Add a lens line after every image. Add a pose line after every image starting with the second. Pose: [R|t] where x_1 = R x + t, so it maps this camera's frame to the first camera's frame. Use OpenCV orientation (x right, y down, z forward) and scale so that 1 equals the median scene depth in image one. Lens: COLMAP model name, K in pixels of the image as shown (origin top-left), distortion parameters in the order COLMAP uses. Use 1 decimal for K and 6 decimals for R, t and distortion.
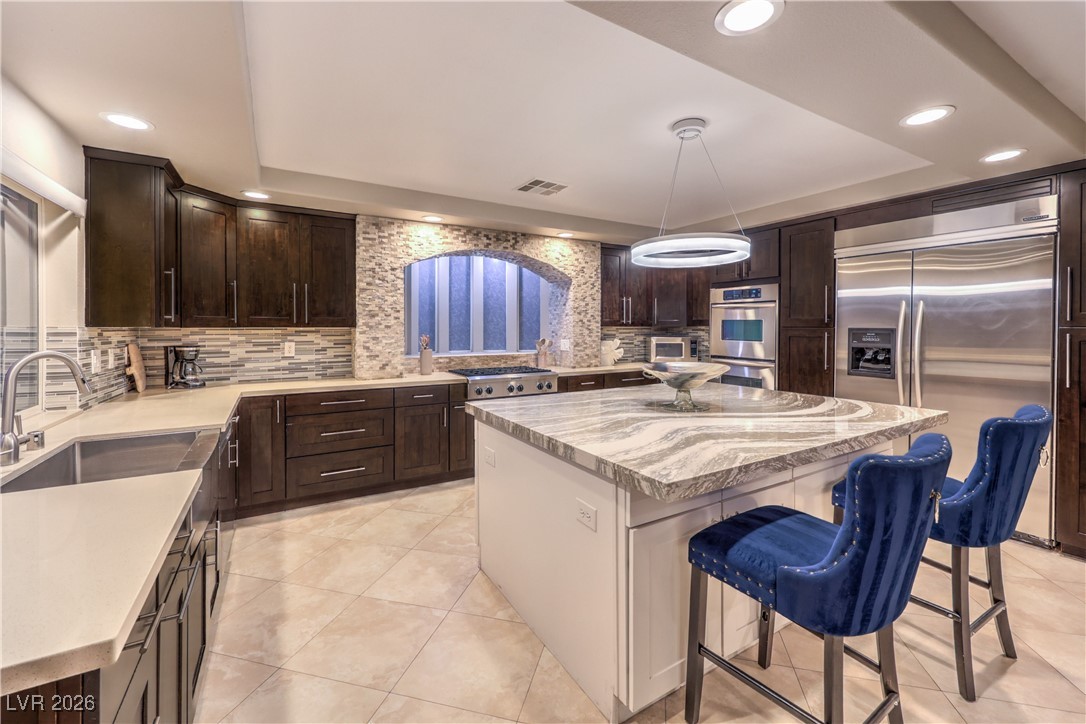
lens RADIAL K [[446.0, 0, 542.1], [0, 446.0, 337.0], [0, 0, 1]] dist [-0.001628, -0.000090]
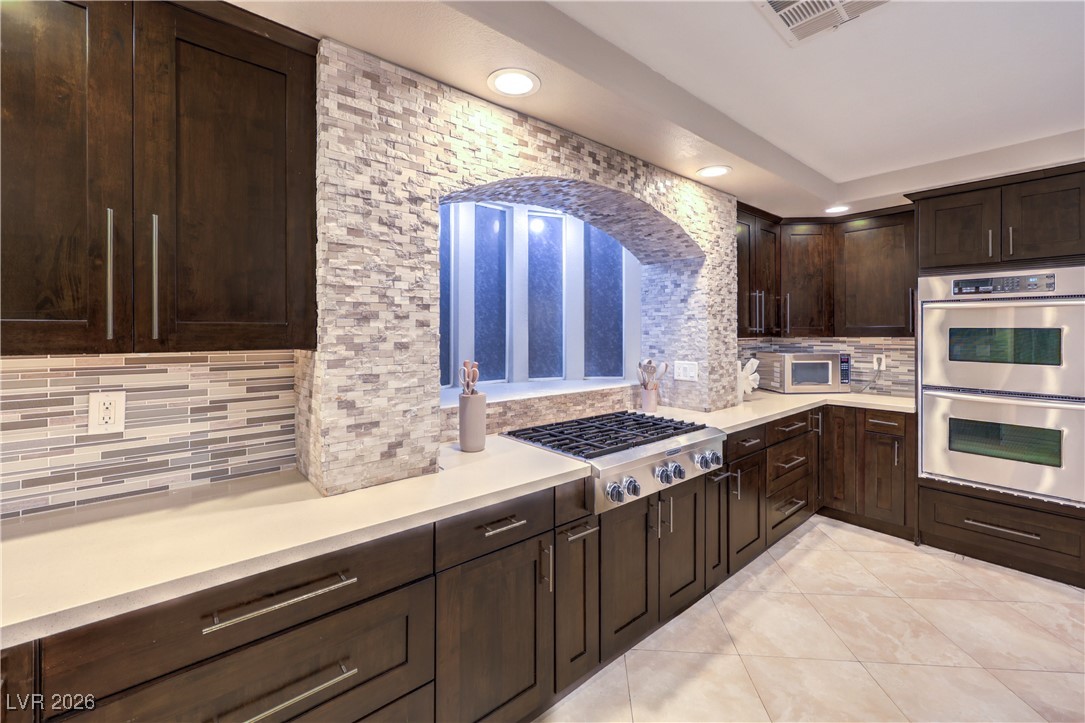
lens RADIAL K [[438.9, 0, 542.7], [0, 438.9, 334.8], [0, 0, 1]] dist [0.002146, 0.000265]
pose [[0.985511, -0.001118, 0.169606, -0.287060], [0.003391, 0.999908, -0.013115, -0.027127], [-0.169575, 0.013500, 0.985425, 0.596817]]
